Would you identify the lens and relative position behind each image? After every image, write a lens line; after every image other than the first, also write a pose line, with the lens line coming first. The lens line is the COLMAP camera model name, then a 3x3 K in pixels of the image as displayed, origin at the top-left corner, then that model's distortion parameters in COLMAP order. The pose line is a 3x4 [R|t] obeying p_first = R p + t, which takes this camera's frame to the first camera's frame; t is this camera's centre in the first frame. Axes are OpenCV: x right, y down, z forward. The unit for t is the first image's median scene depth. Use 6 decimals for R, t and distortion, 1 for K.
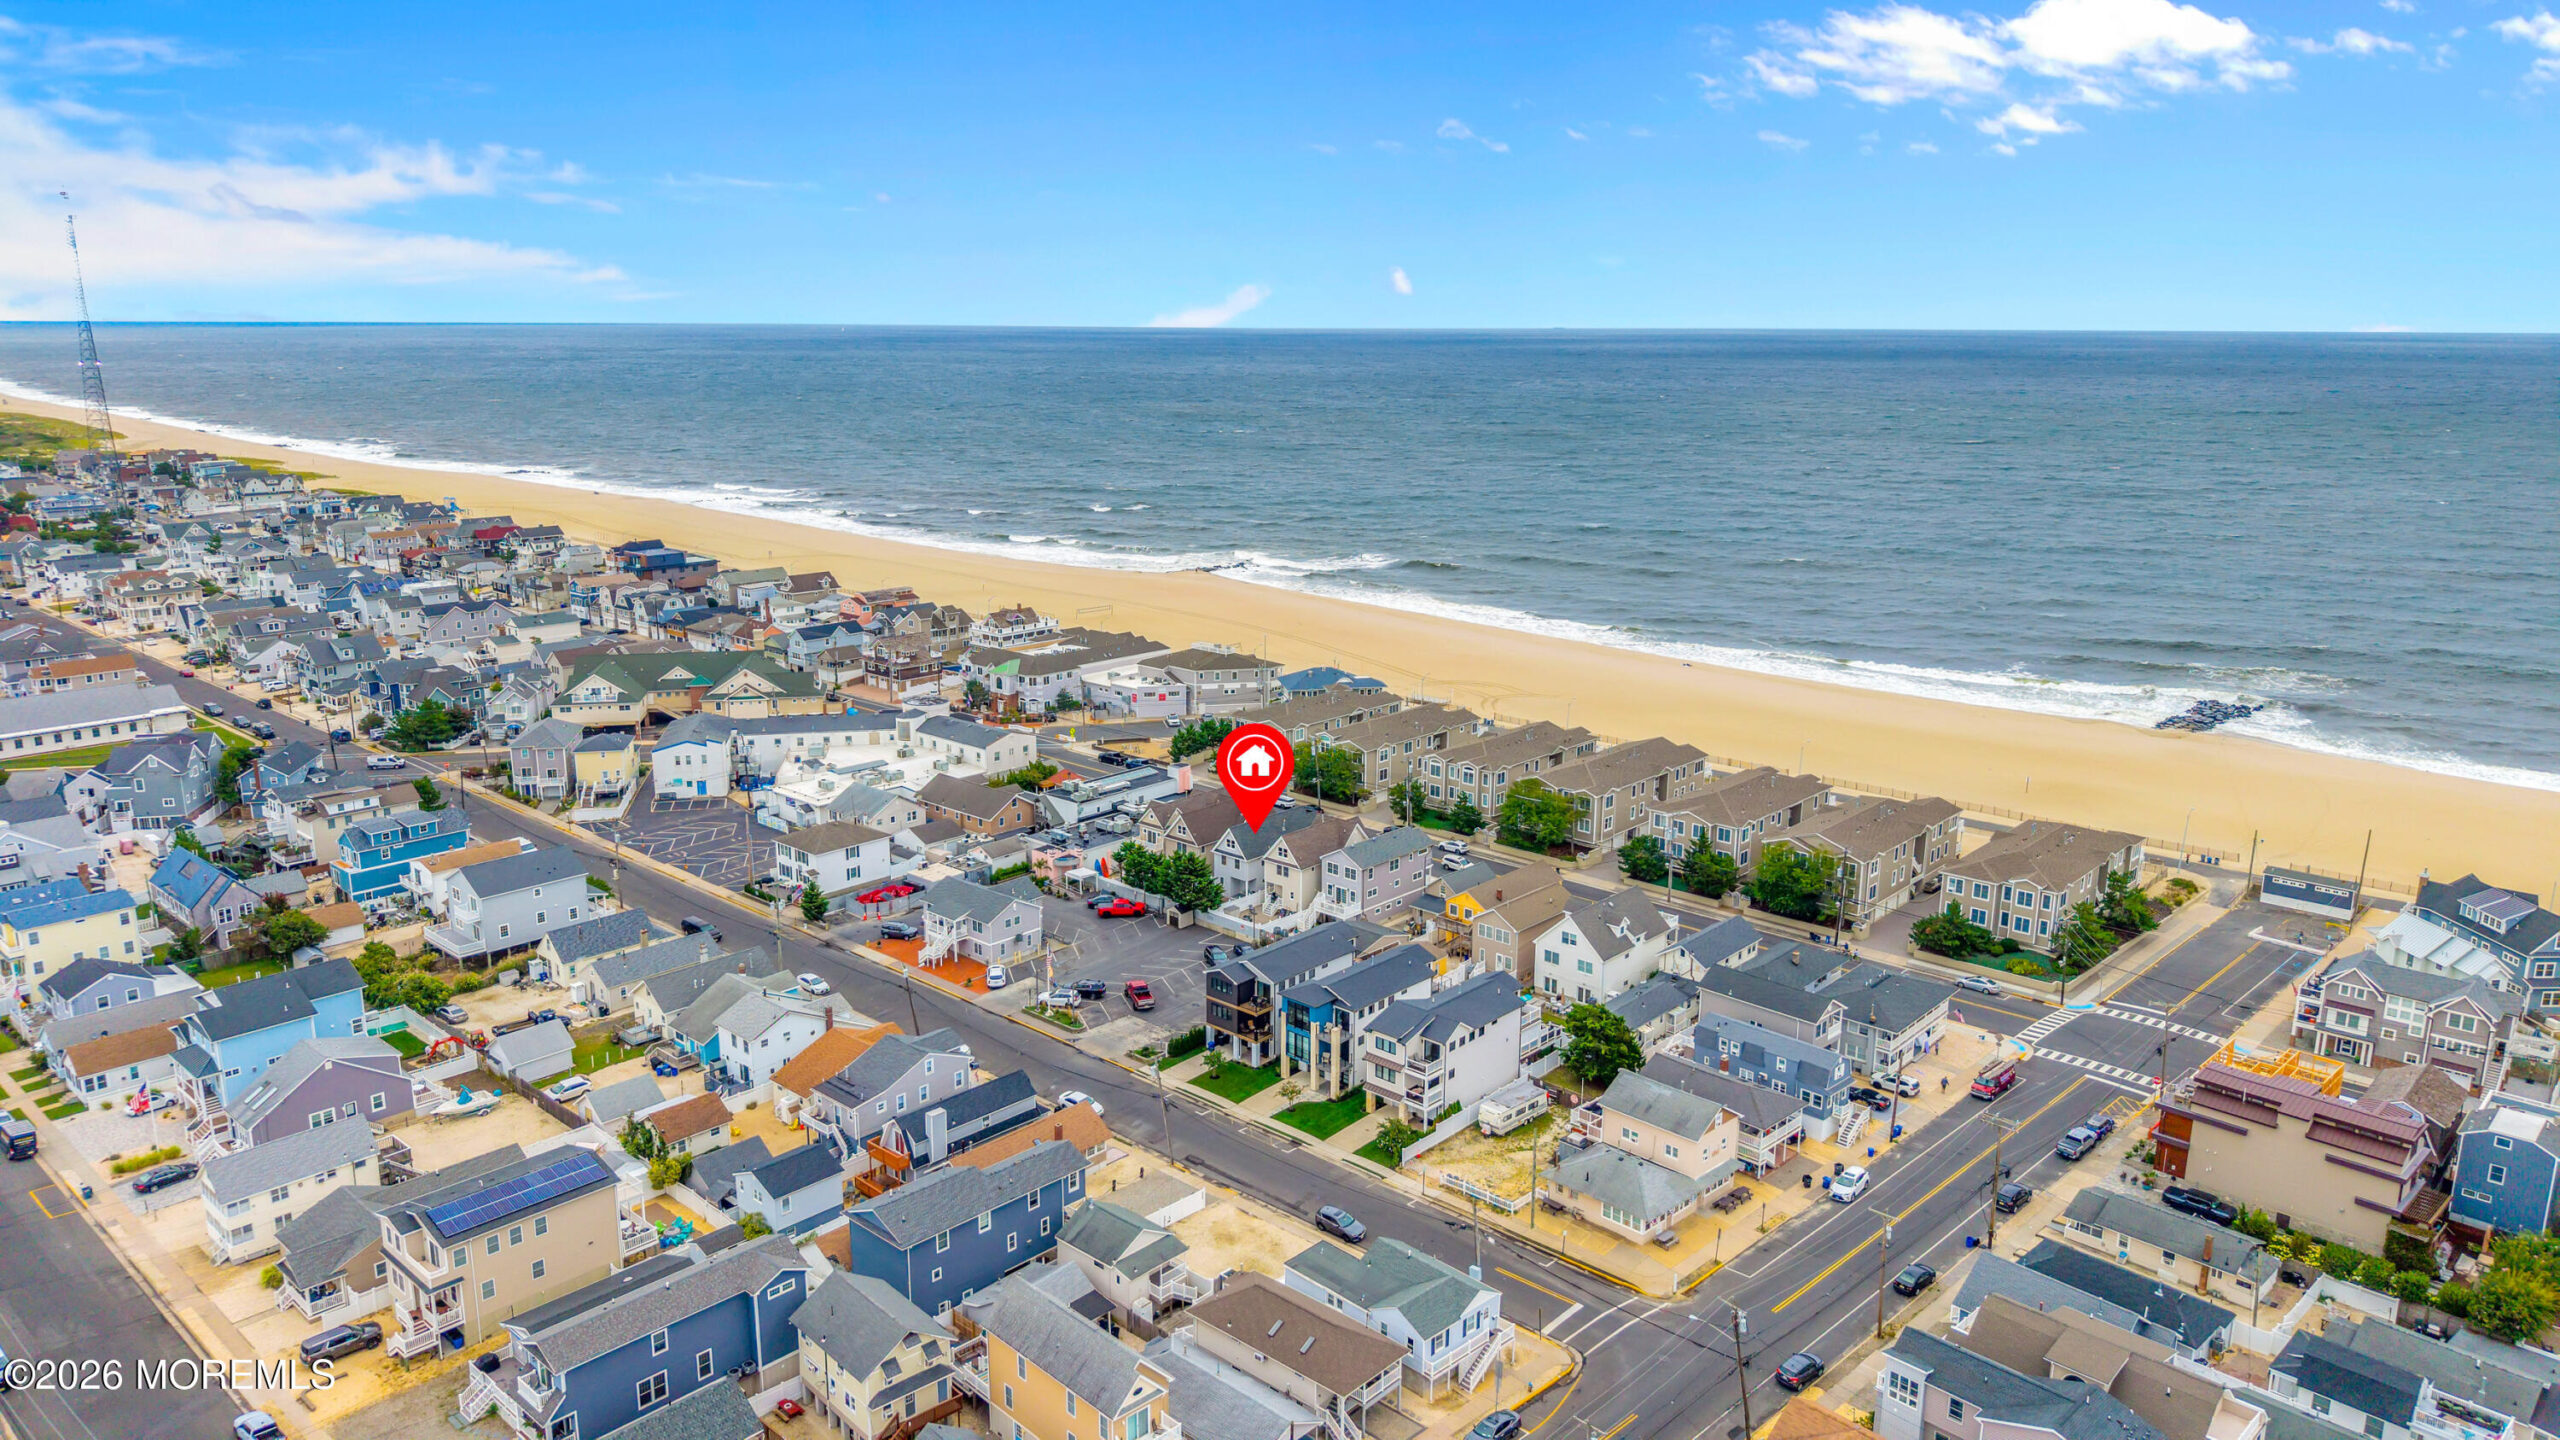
lens RADIAL K [[1700.4, 0, 1286.1], [0, 1700.4, 726.2], [0, 0, 1]] dist [0.022399, -0.003315]
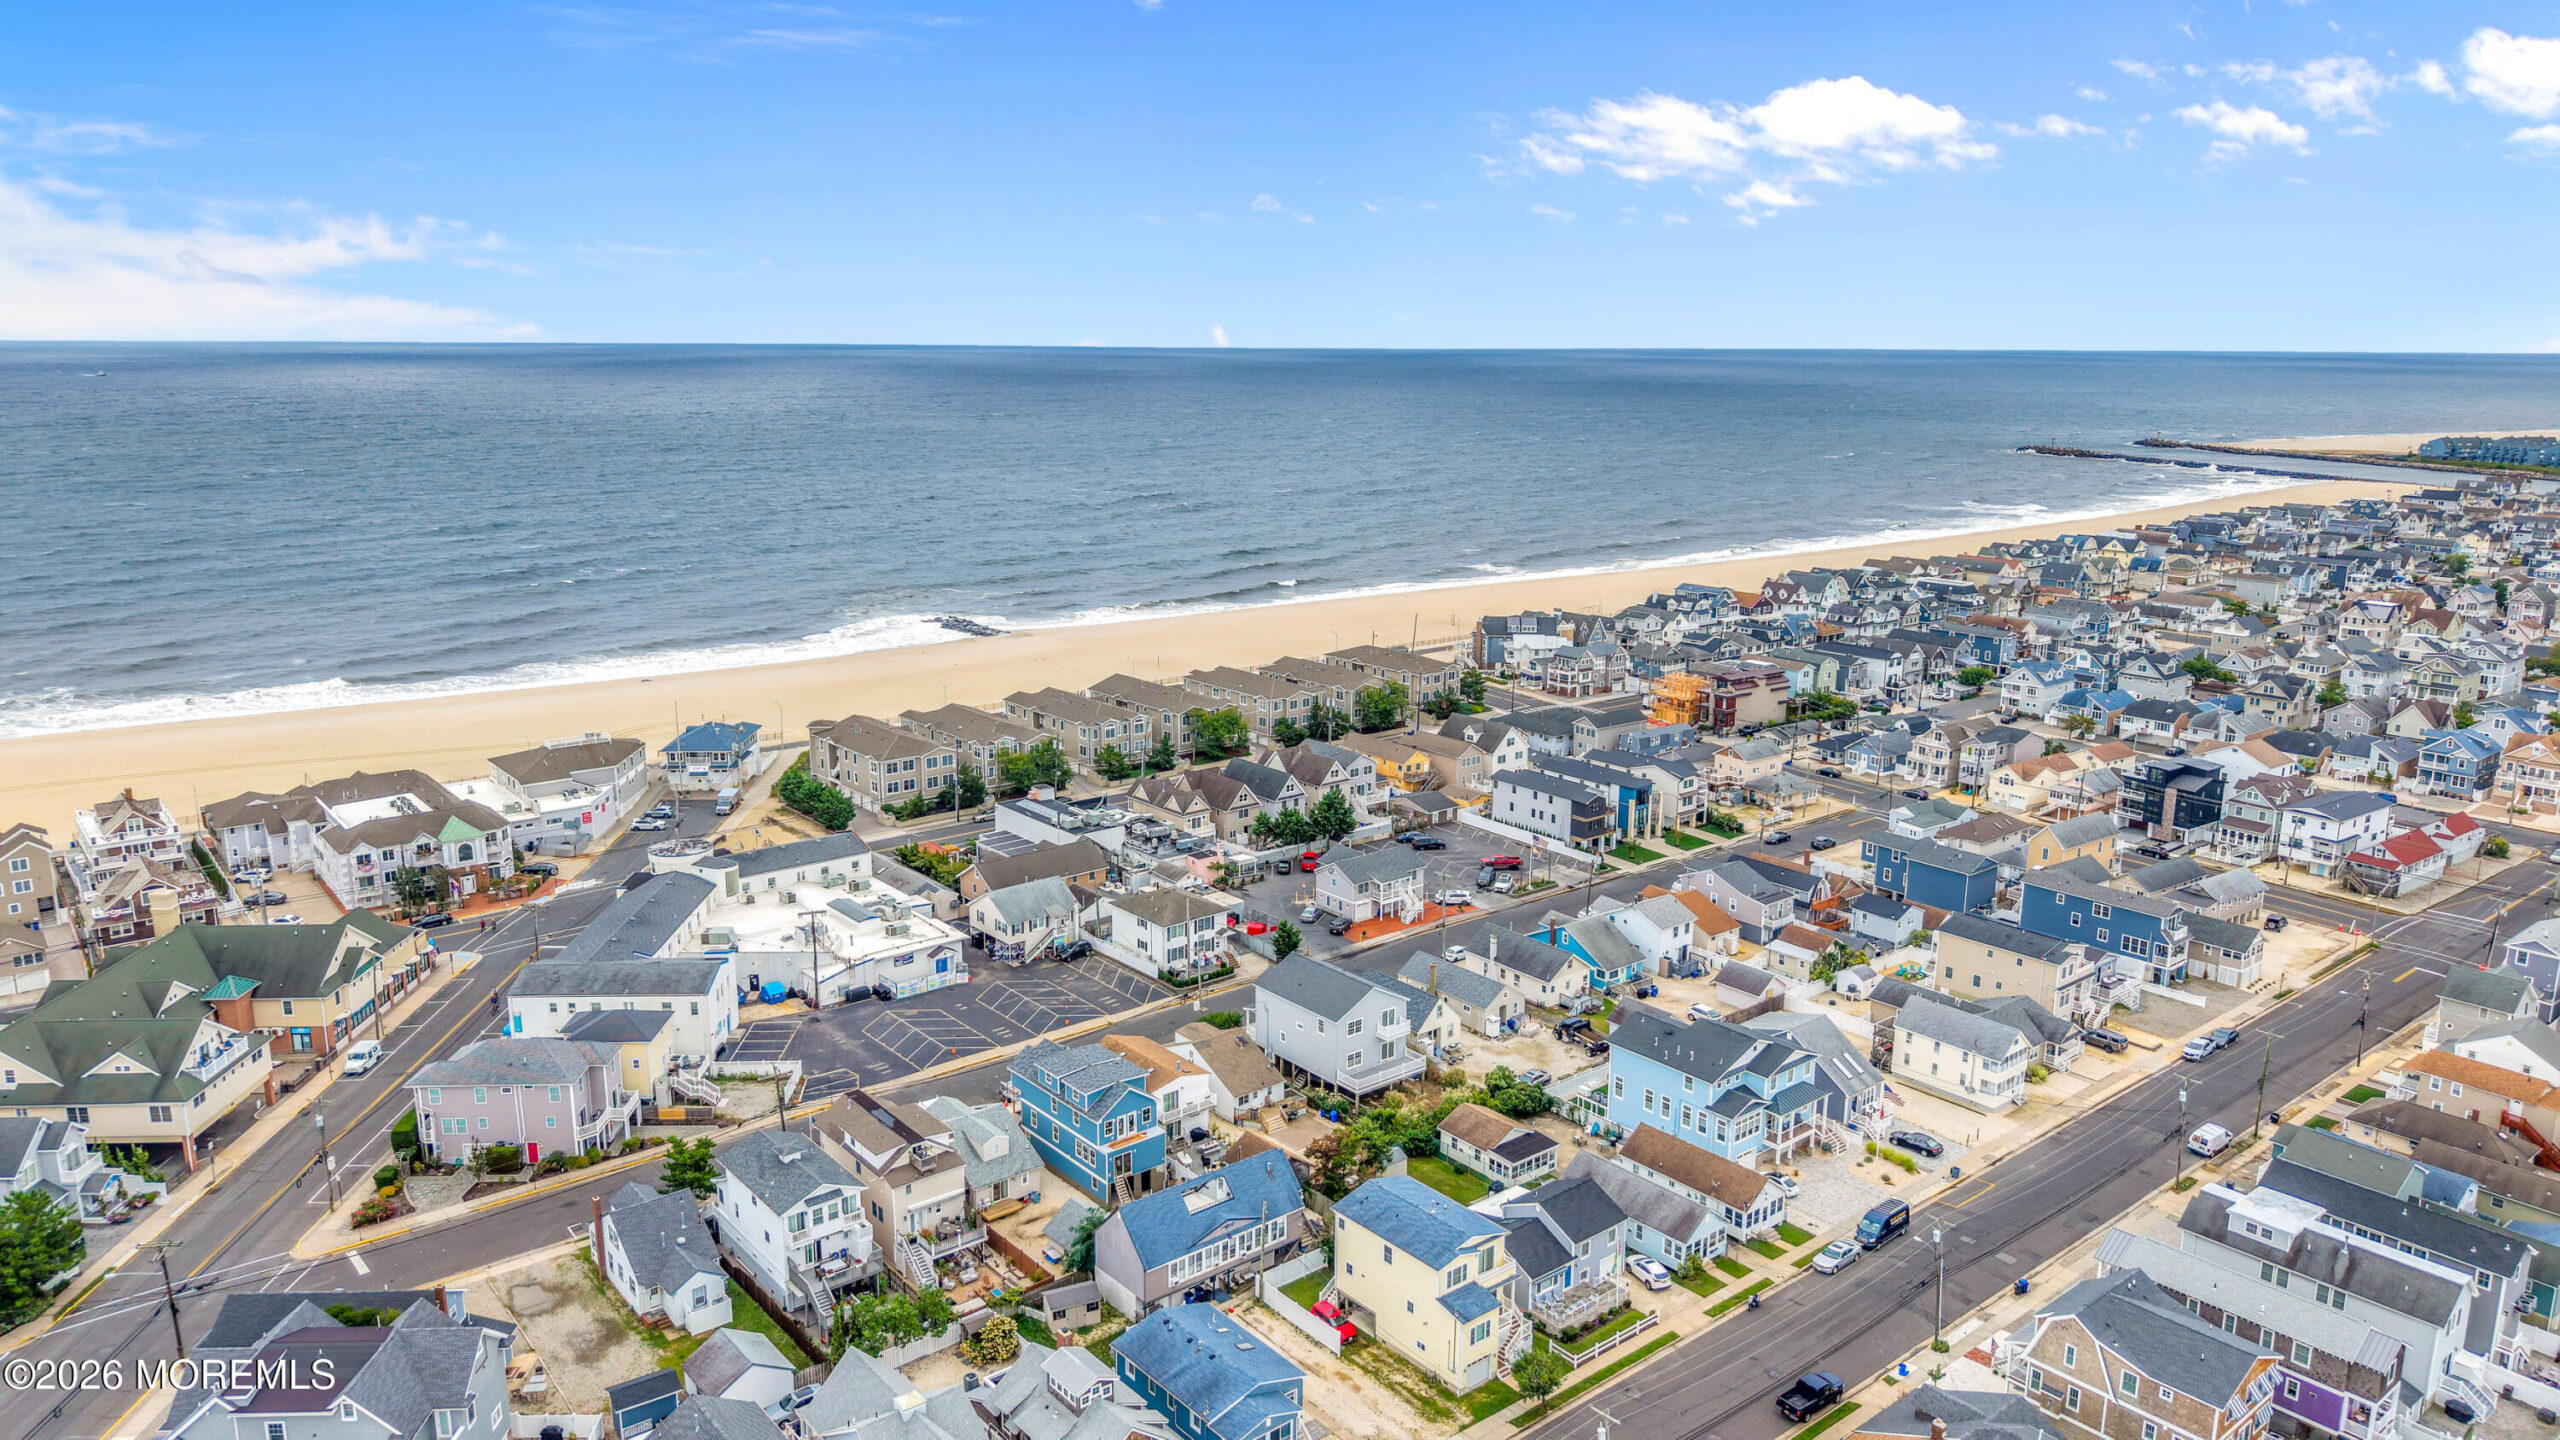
lens RADIAL K [[1699.0, 0, 1284.8], [0, 1699.0, 716.2], [0, 0, 1]] dist [0.056554, -0.055228]
pose [[0.140505, -0.215667, 0.966306, -1.172529], [0.221594, 0.958078, 0.181610, -0.195676], [-0.964963, 0.188611, 0.182405, 0.780904]]
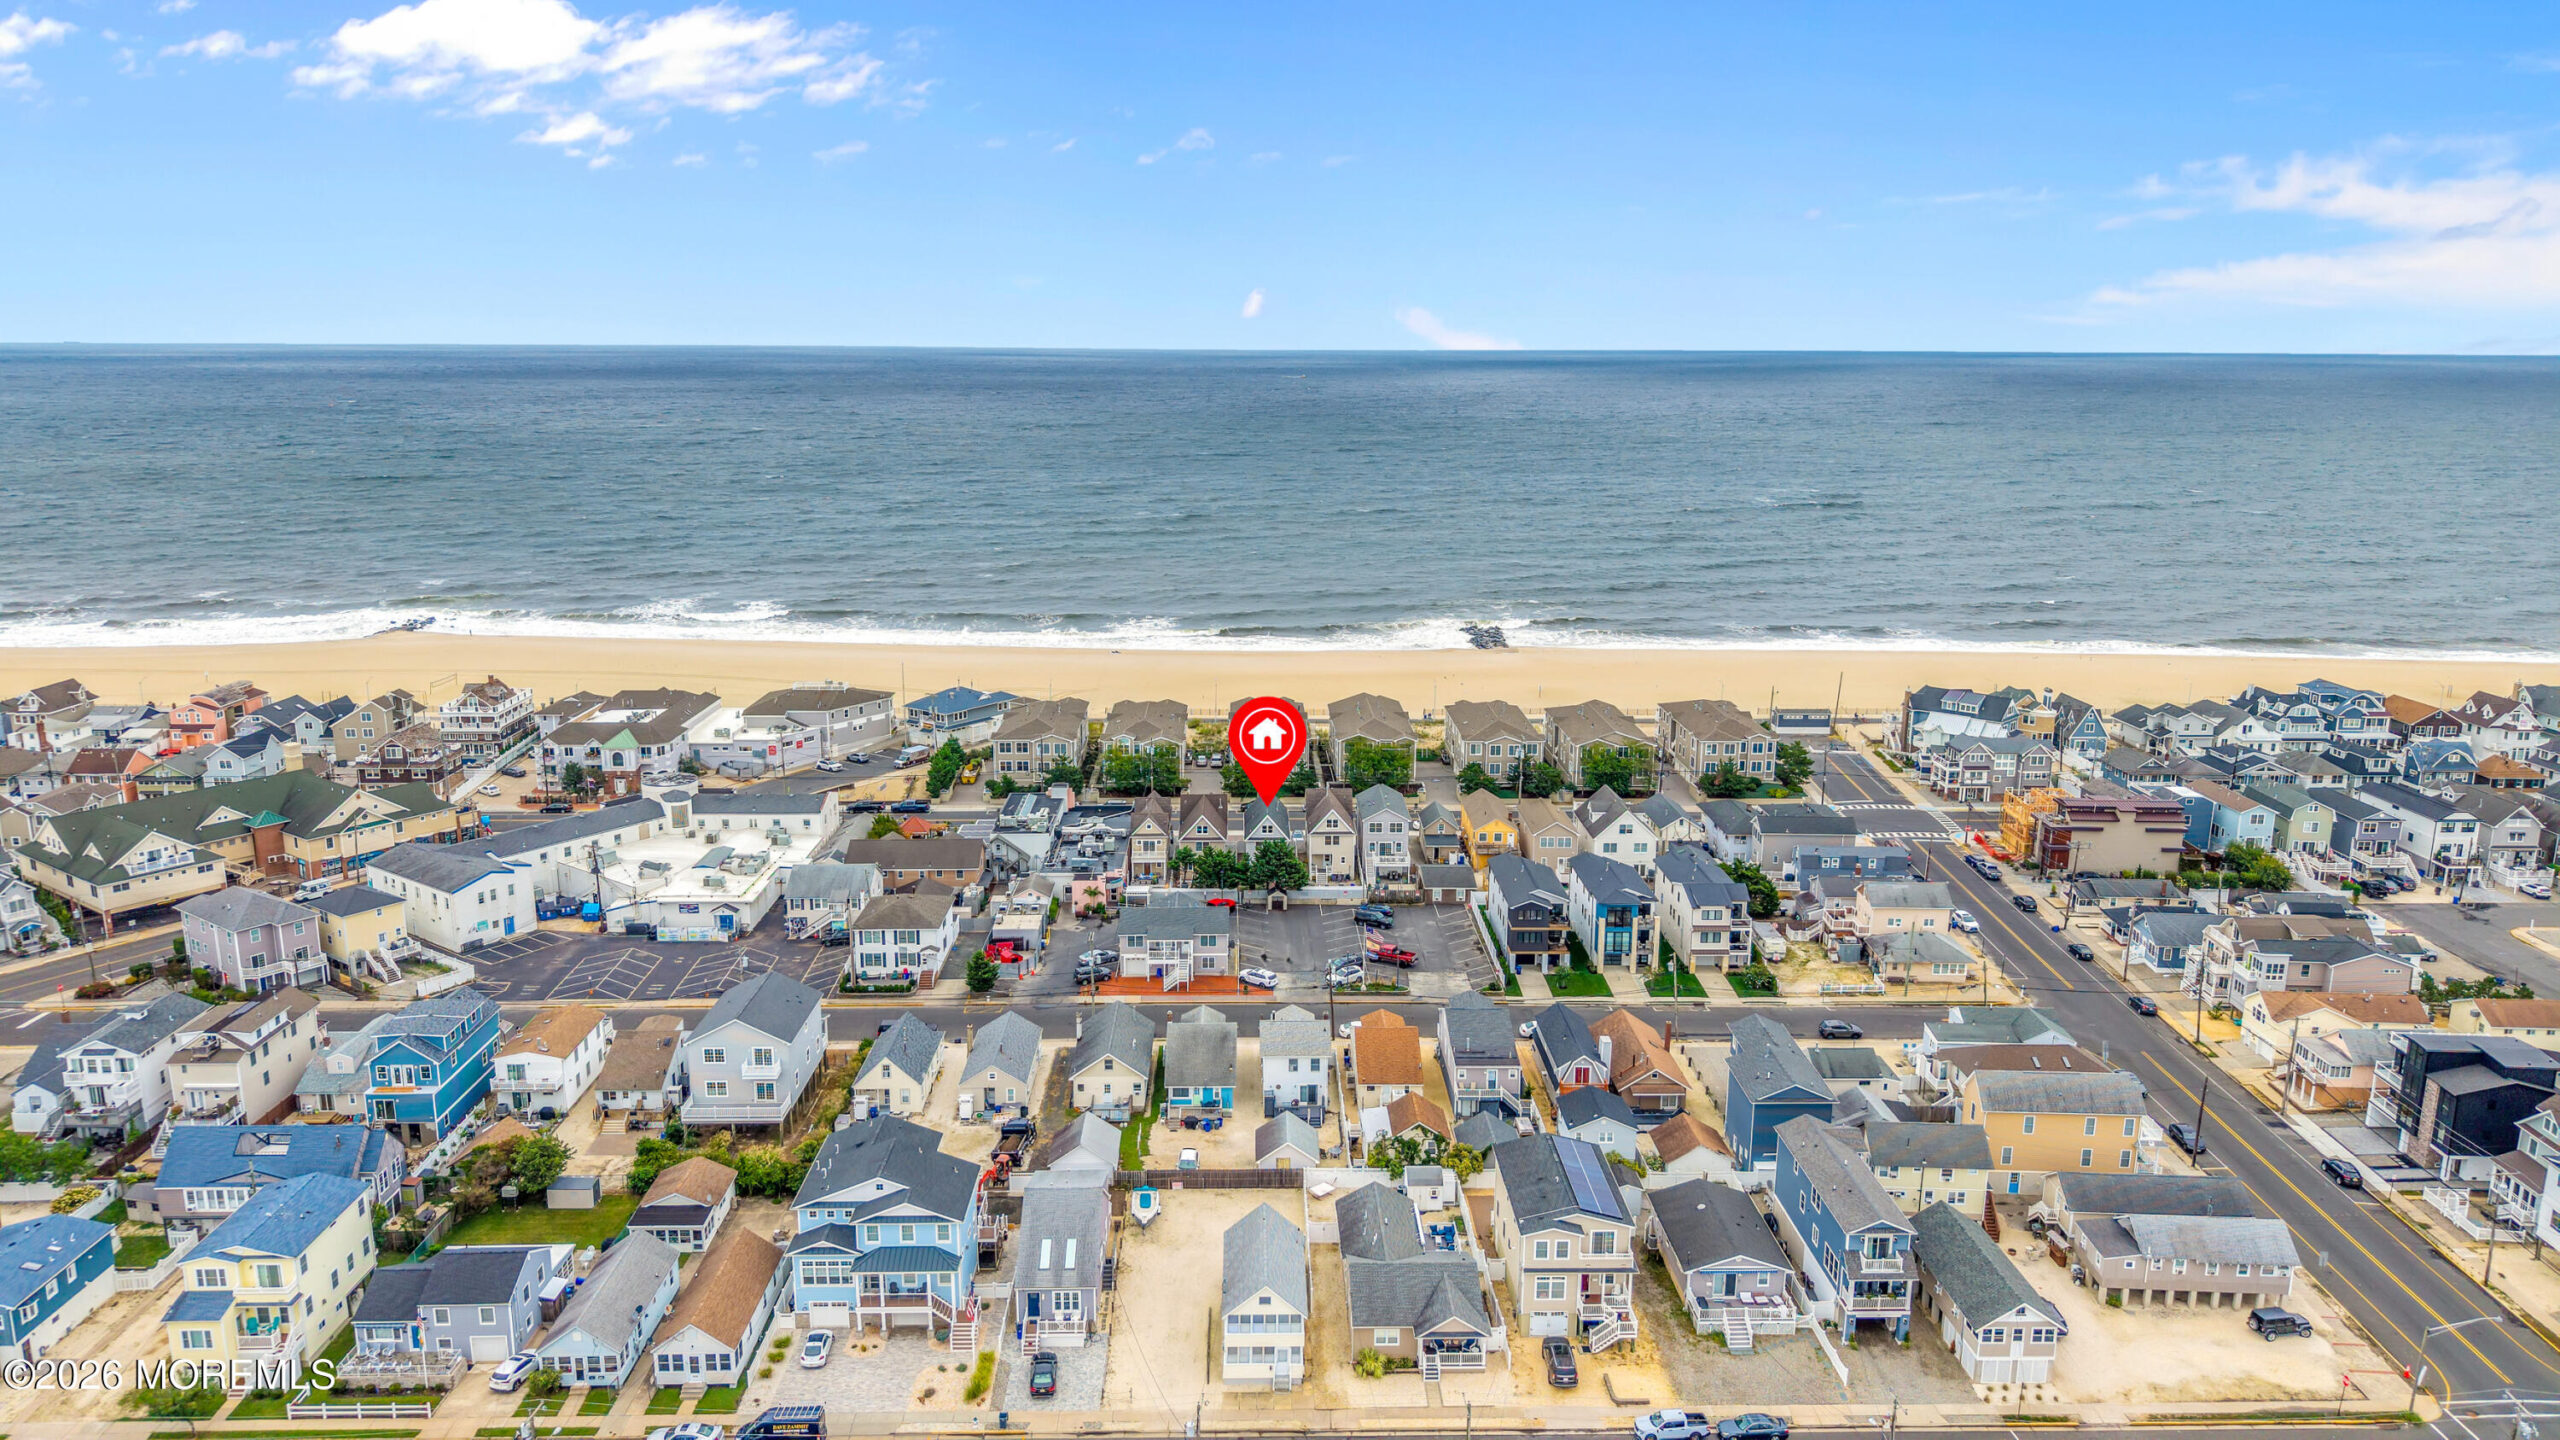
lens RADIAL K [[1699.0, 0, 1284.8], [0, 1699.0, 716.2], [0, 0, 1]] dist [0.056554, -0.055228]
pose [[0.723459, -0.148881, 0.674123, -0.748266], [0.156766, 0.986389, 0.049606, -0.054296], [-0.672333, 0.069792, 0.736951, 0.188505]]
